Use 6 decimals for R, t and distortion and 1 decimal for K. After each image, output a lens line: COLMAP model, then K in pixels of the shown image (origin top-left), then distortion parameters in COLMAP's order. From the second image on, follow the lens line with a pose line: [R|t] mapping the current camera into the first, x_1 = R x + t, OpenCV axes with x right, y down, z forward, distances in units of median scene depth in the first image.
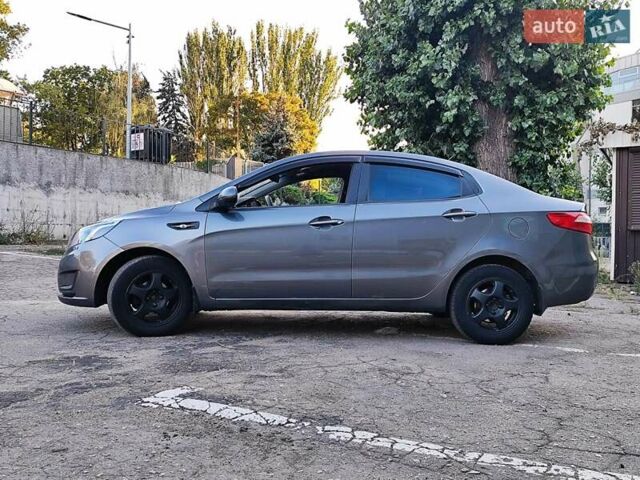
lens RADIAL K [[617.9, 0, 322.7], [0, 617.9, 238.8], [0, 0, 1]] dist [0.043176, -0.084587]
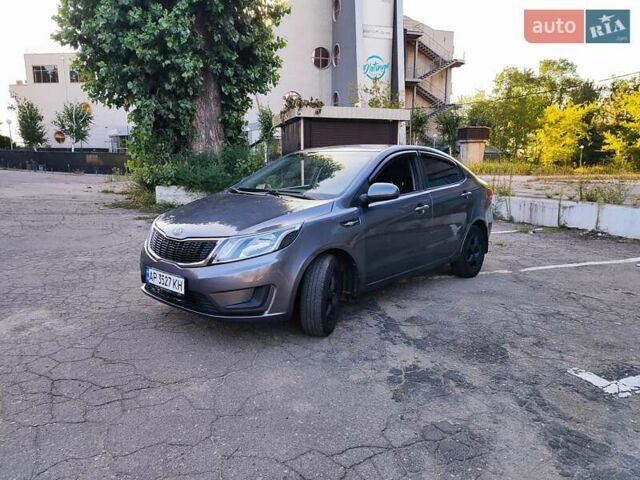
lens RADIAL K [[454.0, 0, 321.3], [0, 454.0, 239.8], [0, 0, 1]] dist [0.024271, -0.024188]
pose [[0.686411, -0.131209, 0.715280, -0.278635], [0.004590, 0.984351, 0.176162, -0.043788], [-0.727200, -0.117636, 0.676271, 0.180503]]
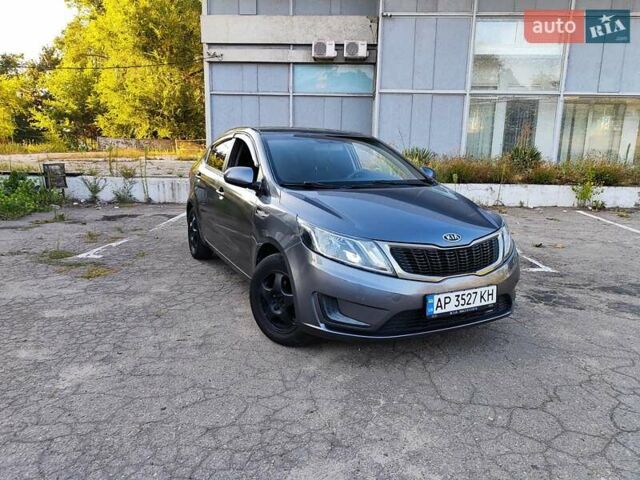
lens RADIAL K [[454.0, 0, 321.3], [0, 454.0, 239.8], [0, 0, 1]] dist [0.024271, -0.024188]
pose [[-0.419810, -0.202369, 0.884764, -0.306577], [-0.021682, 0.976784, 0.213128, -0.045077], [-0.907353, 0.070290, -0.414451, 0.541101]]
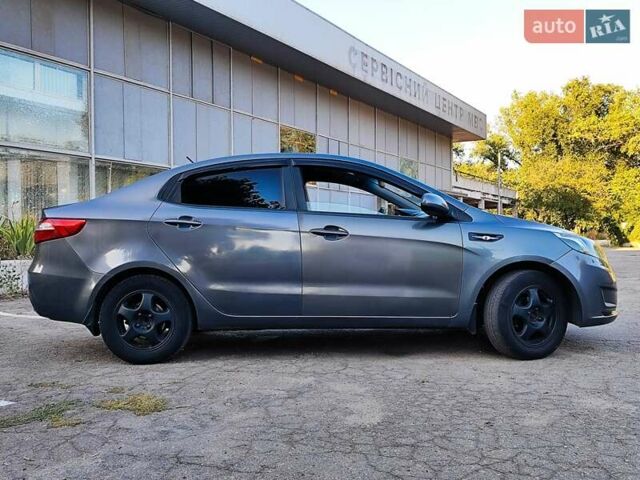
lens RADIAL K [[617.9, 0, 322.7], [0, 617.9, 238.8], [0, 0, 1]] dist [0.043176, -0.084587]
pose [[-0.999172, -0.007157, 0.040043, -0.010050], [-0.006959, 0.999963, 0.005094, -0.007694], [-0.040078, 0.004811, -0.999185, 0.791524]]
